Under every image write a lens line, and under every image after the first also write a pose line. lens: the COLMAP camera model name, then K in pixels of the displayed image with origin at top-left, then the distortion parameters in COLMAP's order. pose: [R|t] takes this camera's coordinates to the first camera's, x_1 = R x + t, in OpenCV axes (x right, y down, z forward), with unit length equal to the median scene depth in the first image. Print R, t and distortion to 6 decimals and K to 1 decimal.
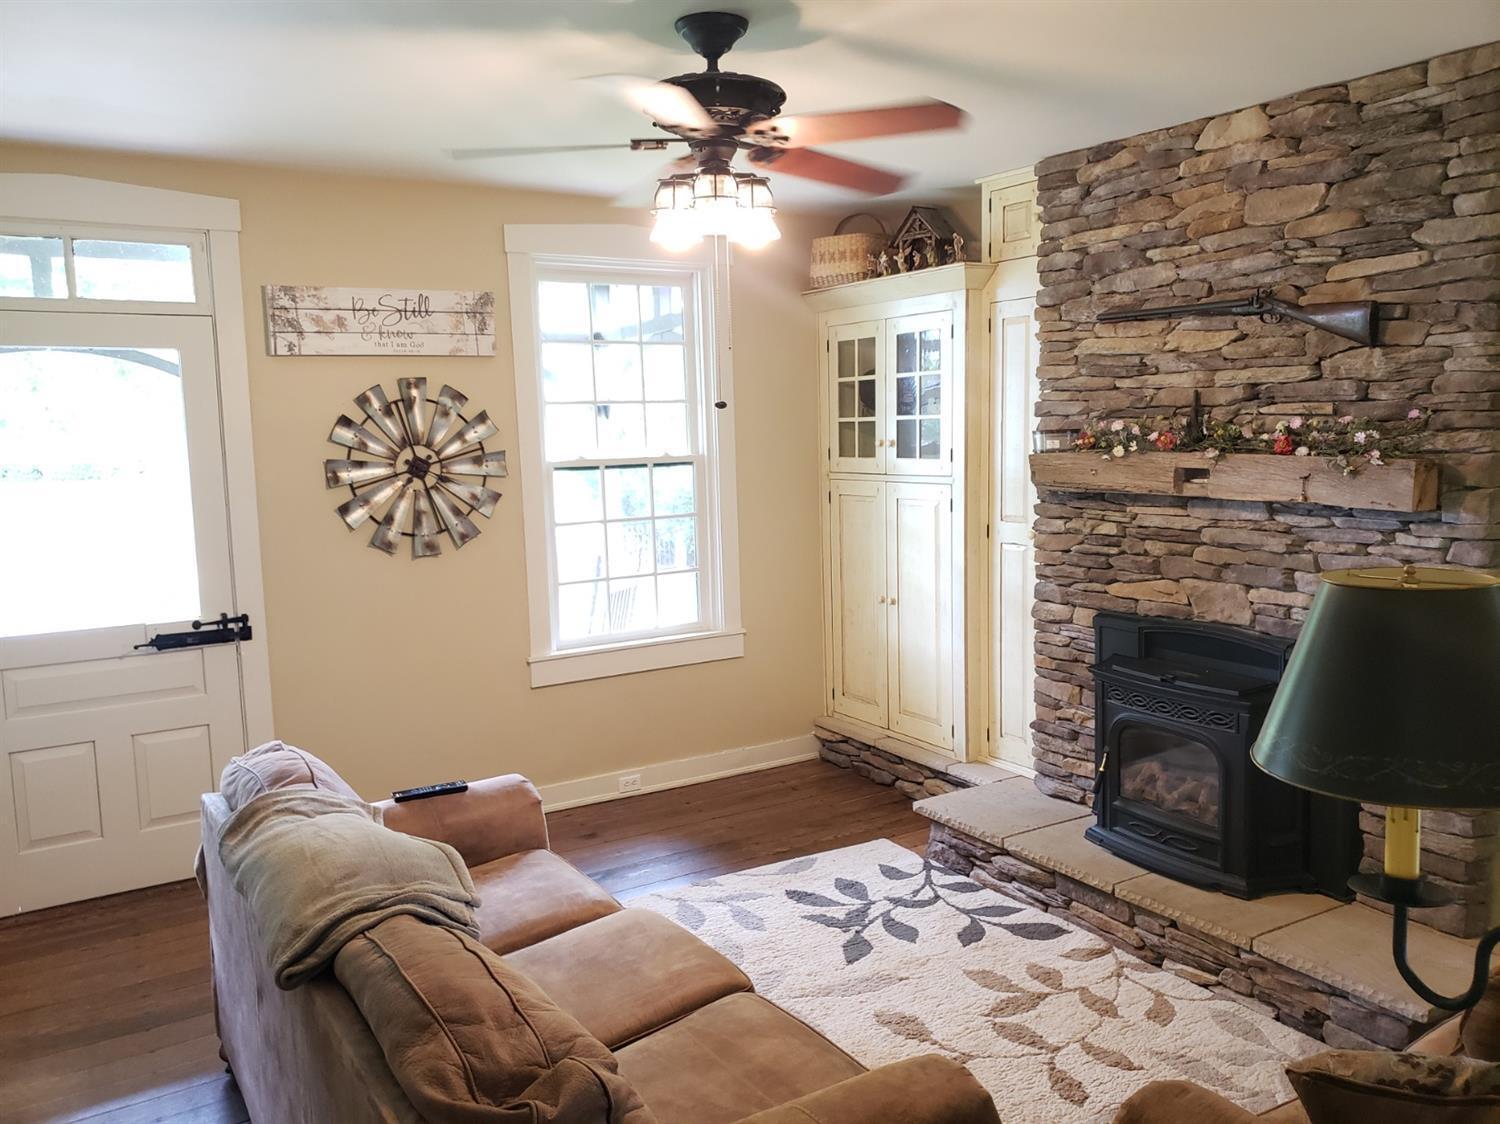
lens RADIAL K [[1187.8, 0, 763.1], [0, 1187.8, 566.0], [0, 0, 1]] dist [0.046637, -0.015546]
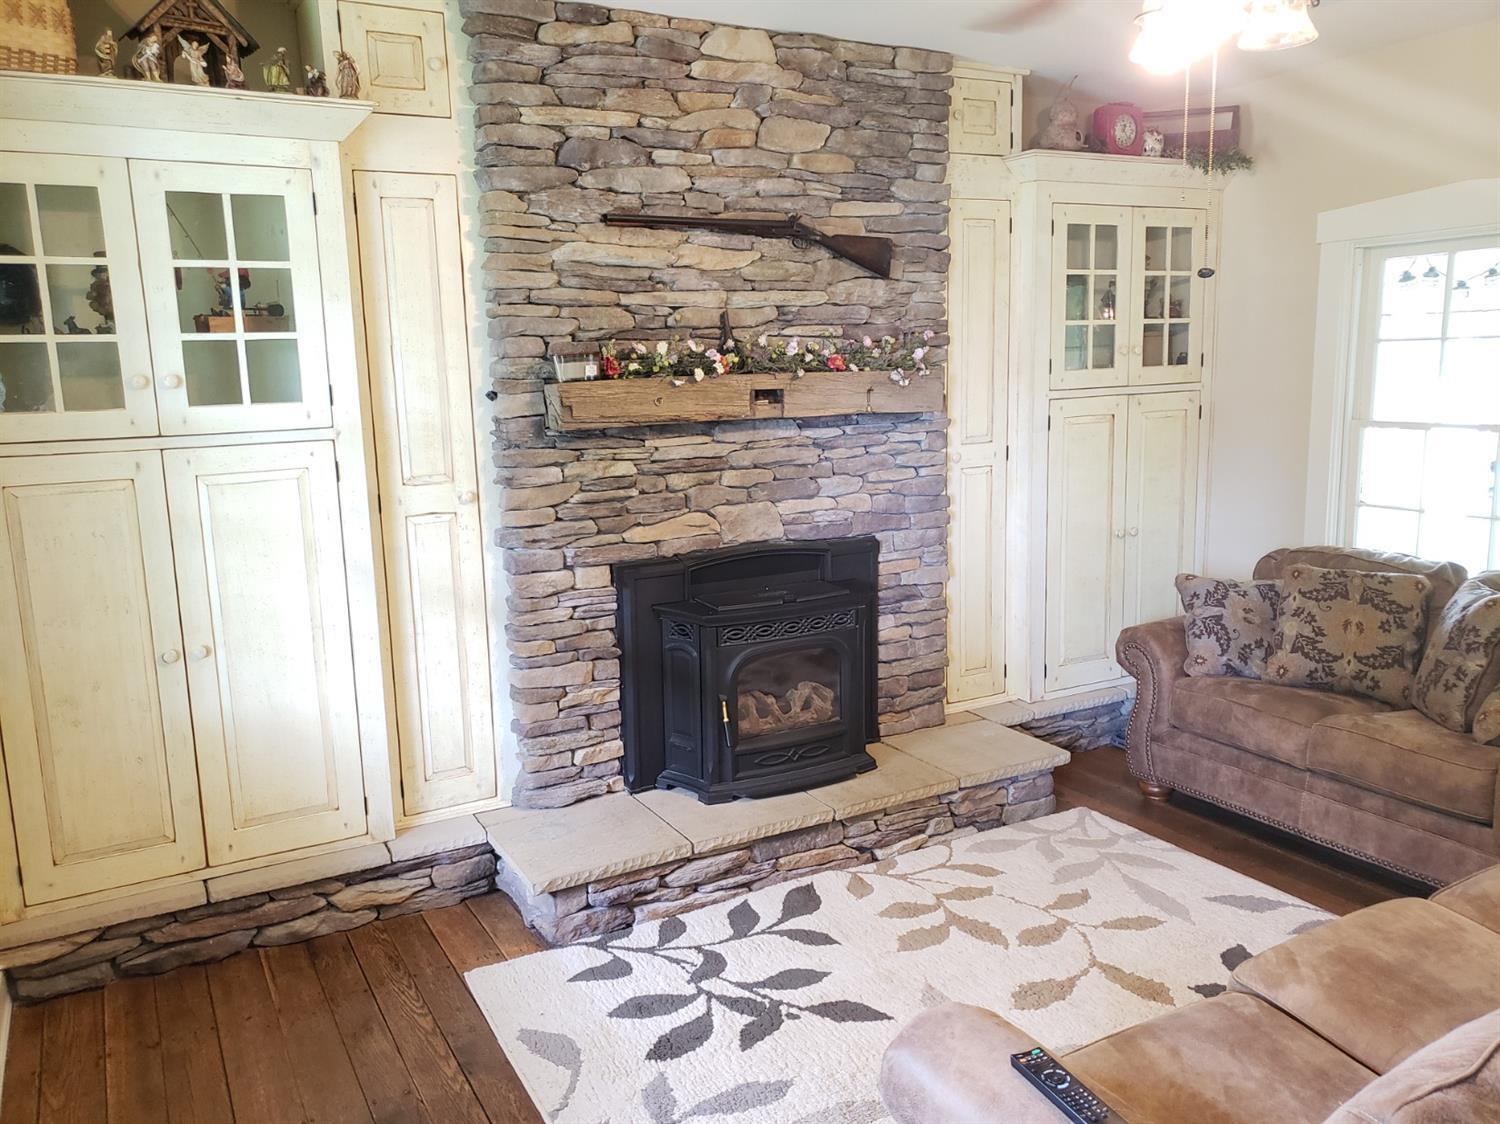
lens RADIAL K [[1187.8, 0, 763.3], [0, 1187.8, 559.8], [0, 0, 1]] dist [0.046637, -0.015546]
pose [[0.058914, -0.164785, 0.984568, -0.596626], [0.137808, 0.978181, 0.155470, -0.090986], [-0.988705, 0.126522, 0.080337, 0.880039]]
